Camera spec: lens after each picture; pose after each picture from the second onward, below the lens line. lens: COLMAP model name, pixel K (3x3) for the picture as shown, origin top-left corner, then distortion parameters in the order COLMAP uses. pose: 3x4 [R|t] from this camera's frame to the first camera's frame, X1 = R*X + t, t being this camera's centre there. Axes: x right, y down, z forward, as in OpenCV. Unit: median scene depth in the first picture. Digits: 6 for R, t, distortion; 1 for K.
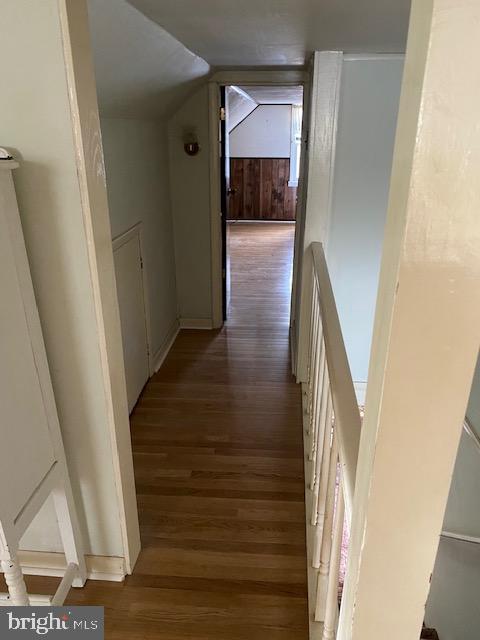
lens RADIAL K [[484.6, 0, 239.5], [0, 484.6, 324.9], [0, 0, 1]] dist [0.016335, -0.003639]
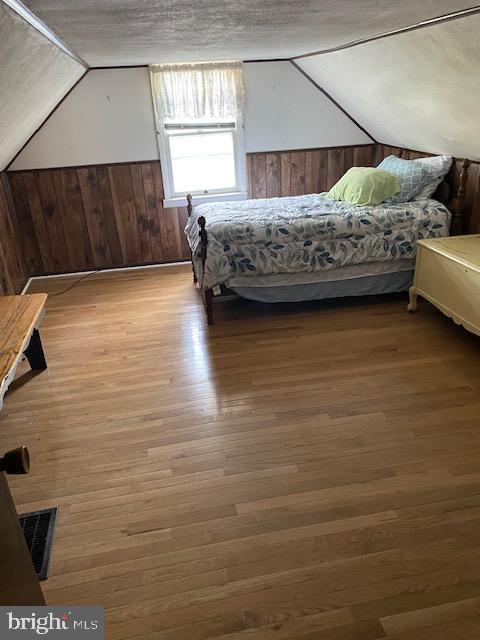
lens RADIAL K [[484.6, 0, 243.8], [0, 484.6, 317.2], [0, 0, 1]] dist [0.016335, -0.003639]
pose [[0.954039, -0.161875, 0.252202, 0.022552], [0.153724, 0.986753, 0.051832, -0.168929], [-0.257251, -0.010680, 0.966286, 0.401238]]
